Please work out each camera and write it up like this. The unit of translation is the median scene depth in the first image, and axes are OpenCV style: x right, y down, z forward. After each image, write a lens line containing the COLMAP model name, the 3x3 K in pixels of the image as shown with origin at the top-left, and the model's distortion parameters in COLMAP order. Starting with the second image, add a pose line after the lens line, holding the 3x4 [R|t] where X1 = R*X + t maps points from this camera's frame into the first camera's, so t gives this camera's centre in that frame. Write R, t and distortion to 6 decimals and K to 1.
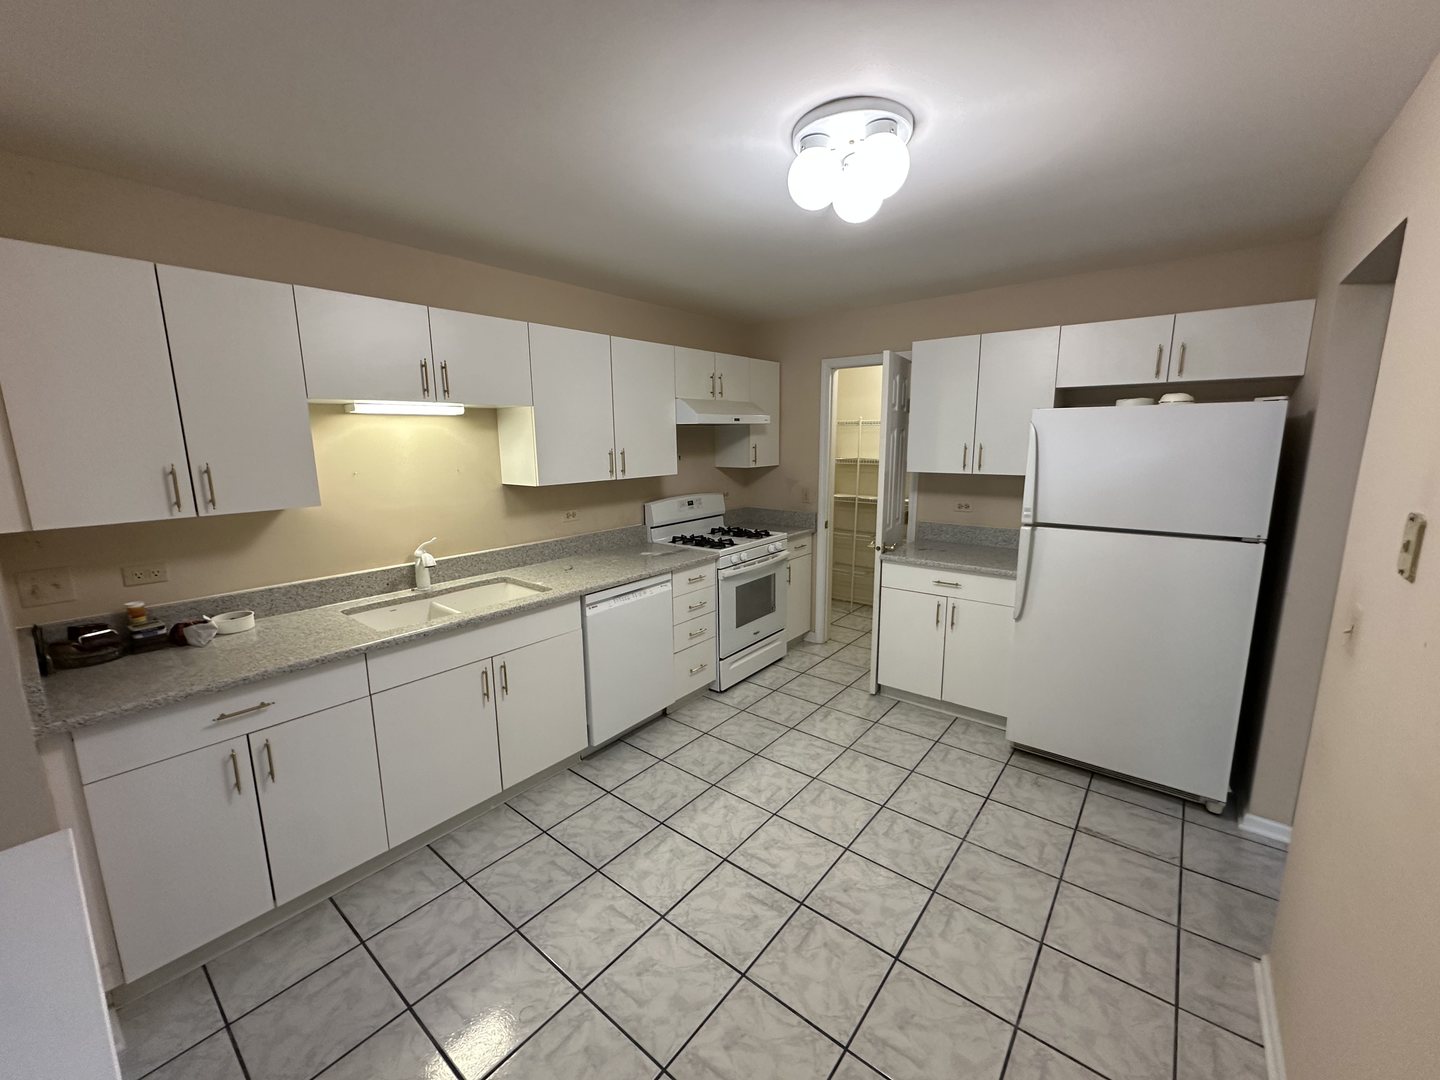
lens RADIAL K [[577.5, 0, 717.3], [0, 577.5, 540.1], [0, 0, 1]] dist [-0.001177, -0.000023]
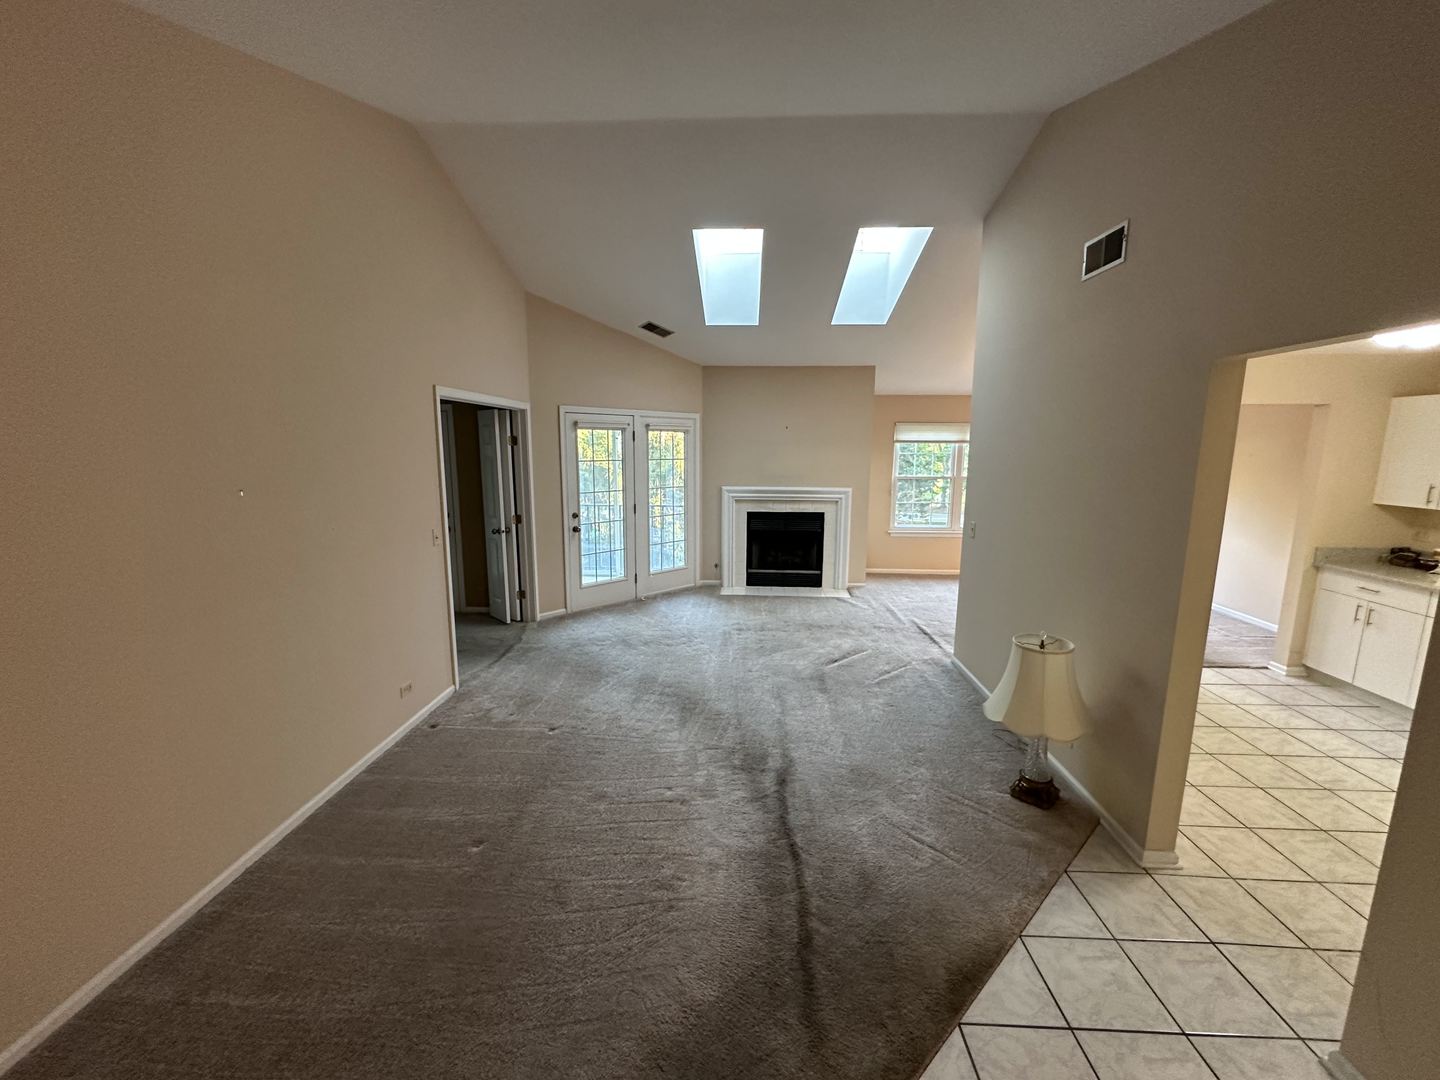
lens RADIAL K [[577.5, 0, 717.3], [0, 577.5, 540.1], [0, 0, 1]] dist [-0.001177, -0.000023]
pose [[-0.806045, 0.101786, -0.583036, 1.868643], [-0.104060, 0.945383, 0.308907, -0.237192], [0.582635, 0.309663, -0.751429, 0.835119]]
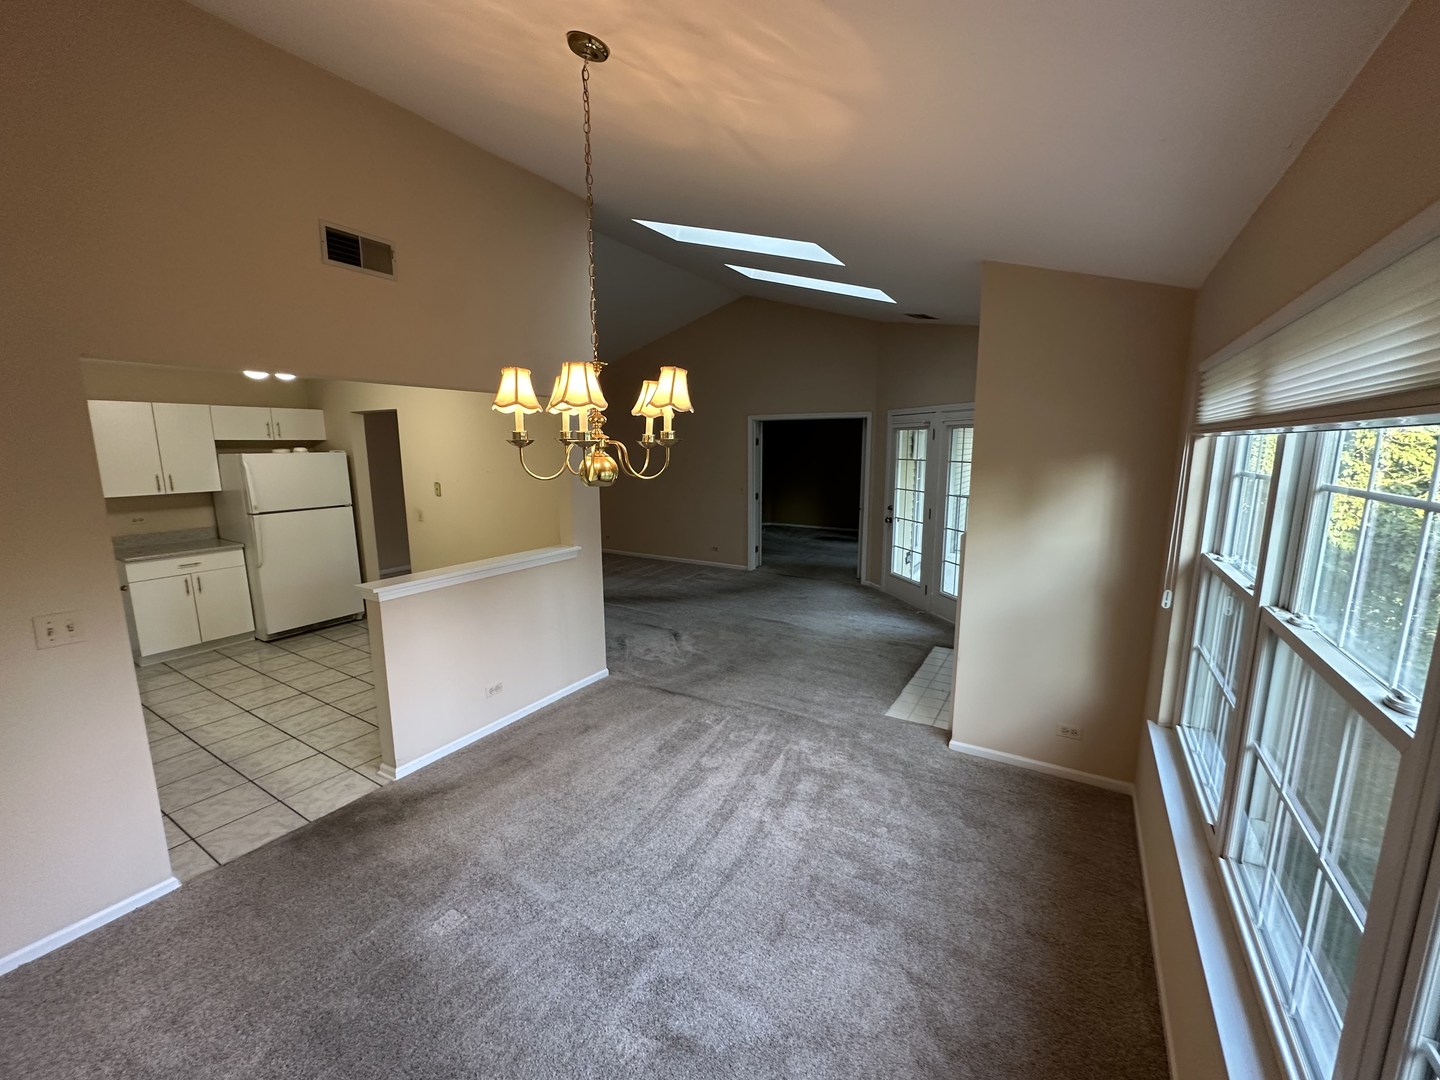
lens RADIAL K [[577.5, 0, 717.3], [0, 577.5, 540.1], [0, 0, 1]] dist [-0.001177, -0.000023]
pose [[-0.121337, -0.151259, 0.981019, -1.663817], [0.185749, 0.967402, 0.172133, 0.010754], [-0.975077, 0.203109, -0.089286, -0.318384]]
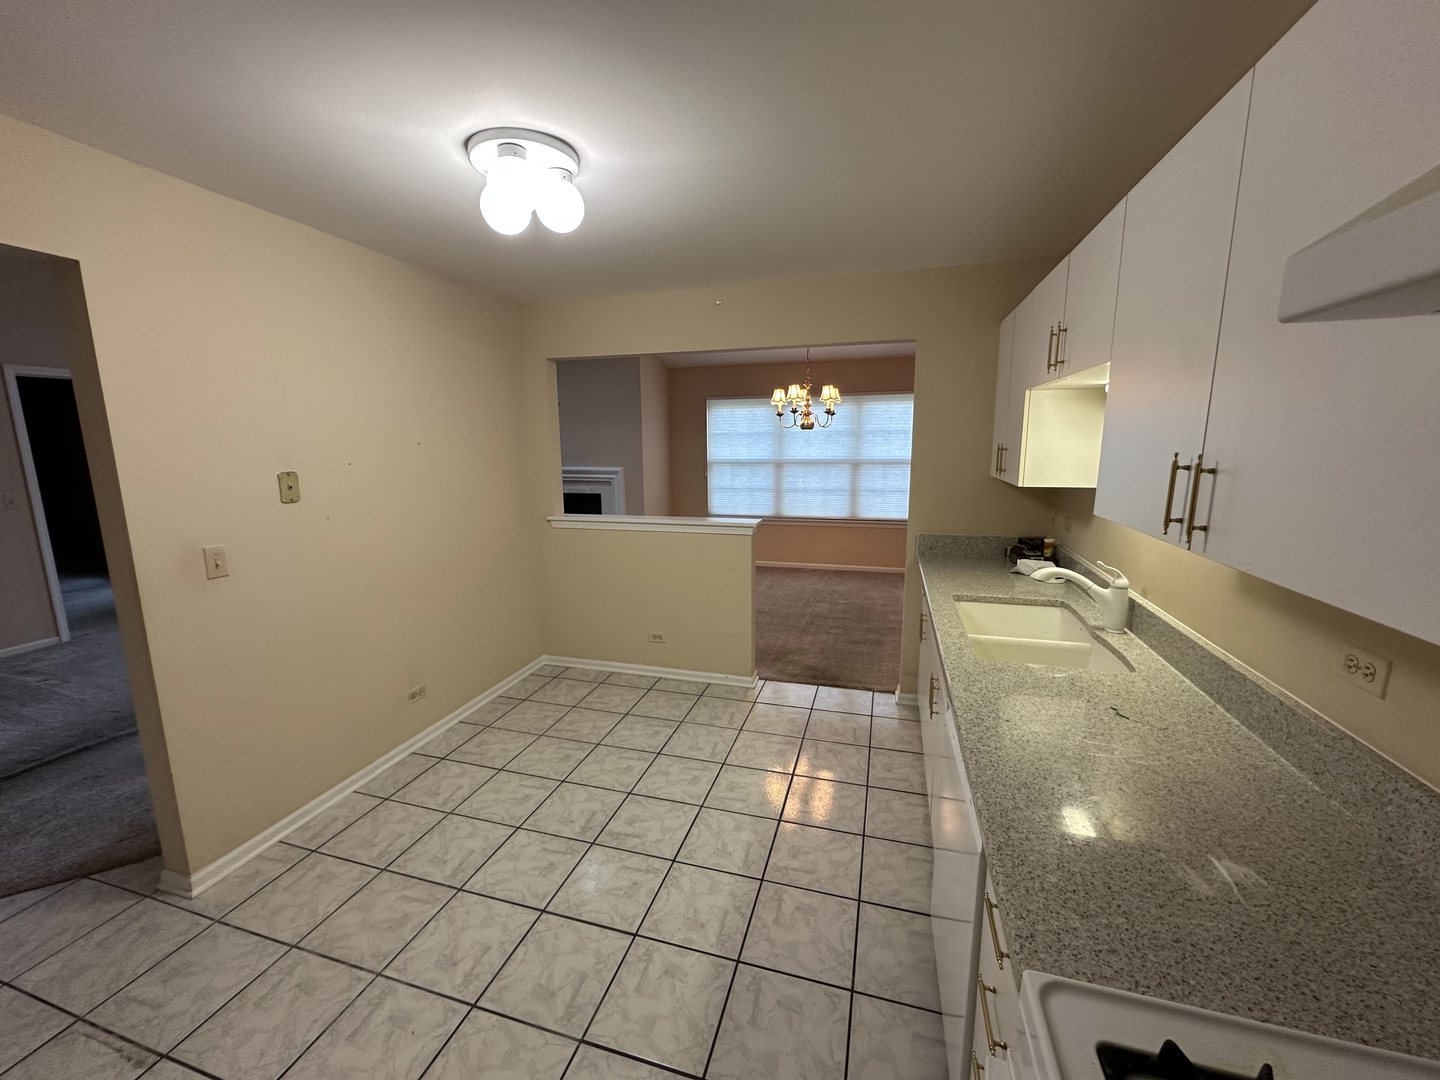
lens RADIAL K [[577.5, 0, 717.3], [0, 577.5, 540.1], [0, 0, 1]] dist [-0.001177, -0.000023]
pose [[-0.924801, 0.085117, -0.370807, 0.242275], [-0.049459, 0.939483, 0.339007, -0.272166], [0.377223, 0.331854, -0.864625, 1.563978]]
